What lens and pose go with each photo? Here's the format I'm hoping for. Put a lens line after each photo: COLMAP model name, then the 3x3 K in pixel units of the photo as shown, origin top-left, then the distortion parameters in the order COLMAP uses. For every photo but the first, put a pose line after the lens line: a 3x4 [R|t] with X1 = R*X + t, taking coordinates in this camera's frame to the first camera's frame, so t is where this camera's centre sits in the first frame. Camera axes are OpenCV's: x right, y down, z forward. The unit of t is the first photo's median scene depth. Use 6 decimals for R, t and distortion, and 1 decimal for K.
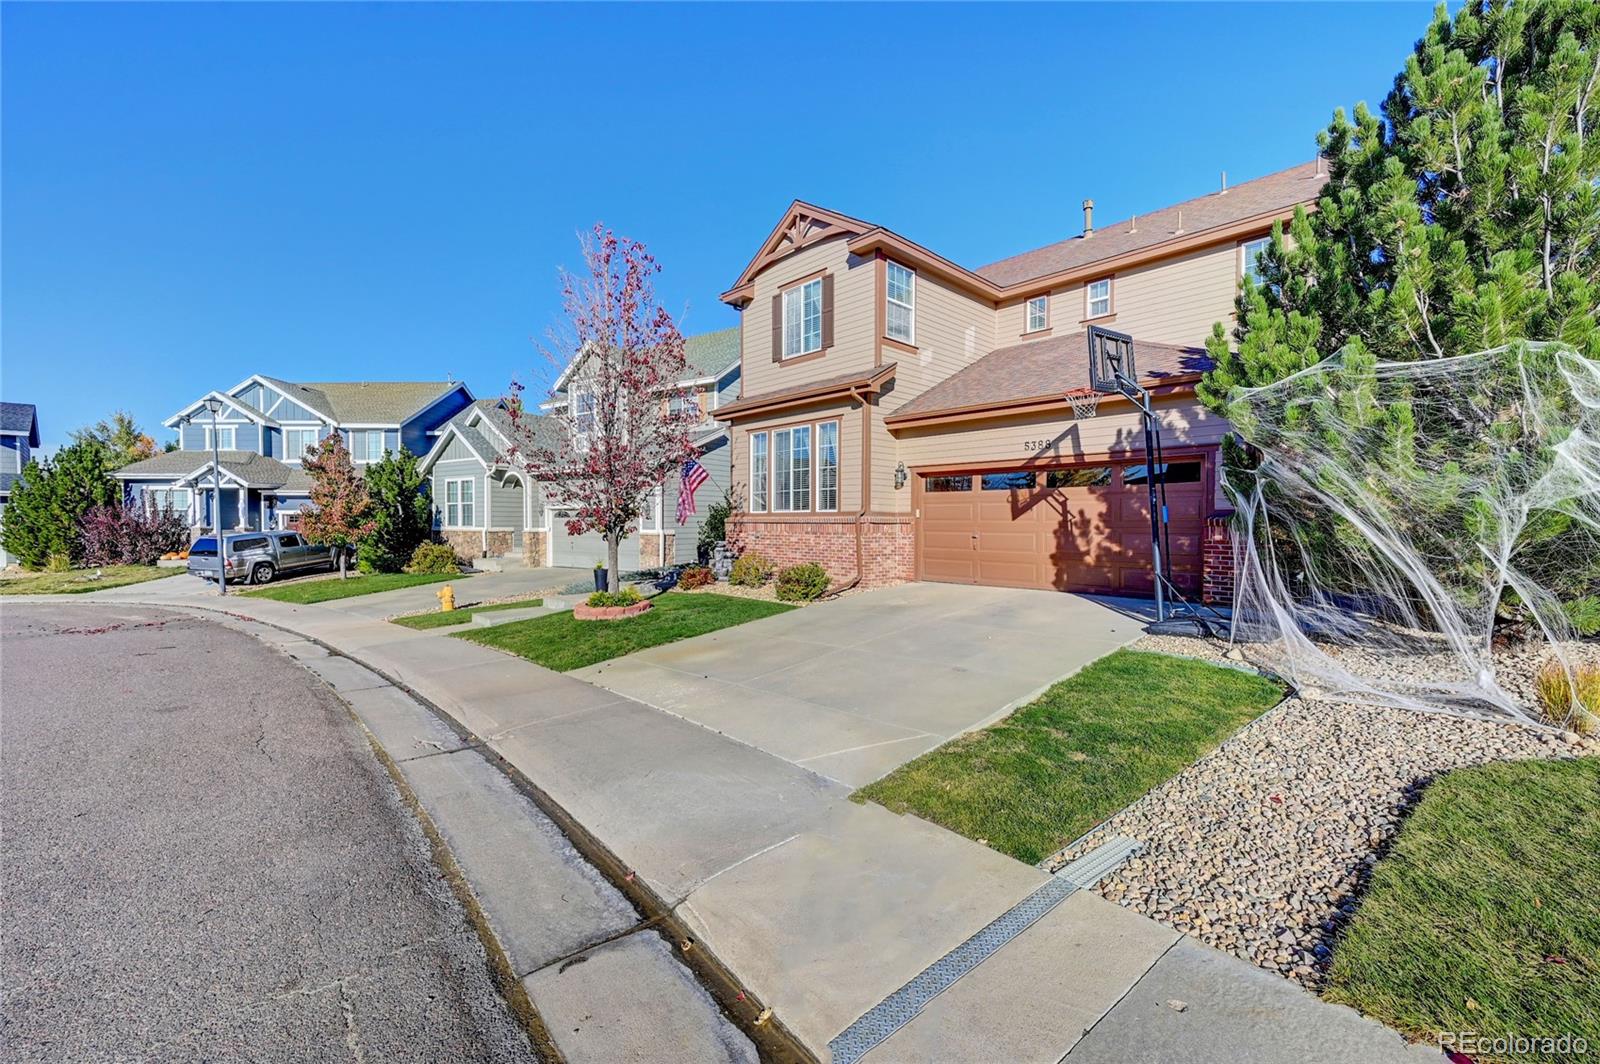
lens RADIAL K [[634.8, 0, 788.2], [0, 634.8, 520.5], [0, 0, 1]] dist [0.001459, 0.000094]
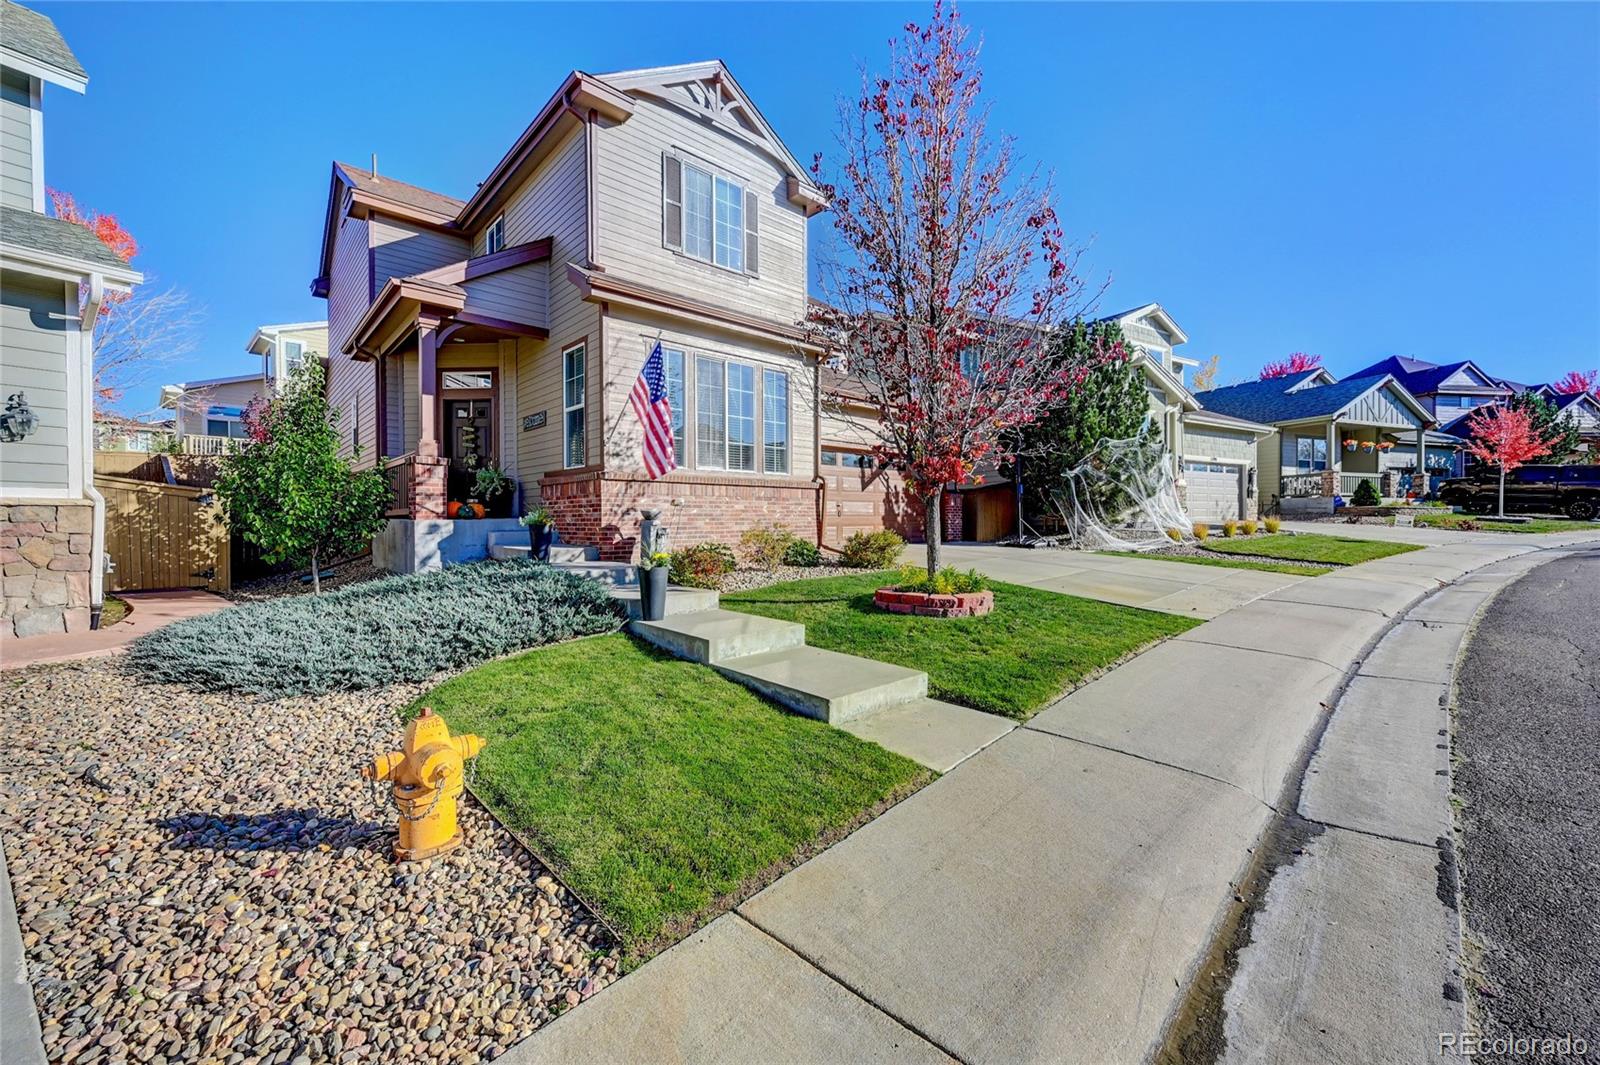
lens RADIAL K [[634.8, 0, 788.2], [0, 634.8, 521.0], [0, 0, 1]] dist [0.001459, 0.000094]
pose [[-0.005783, -0.002205, 0.999981, -0.962982], [0.009242, 0.999955, 0.002259, 0.057129], [-0.999941, 0.009255, -0.005762, 1.197863]]
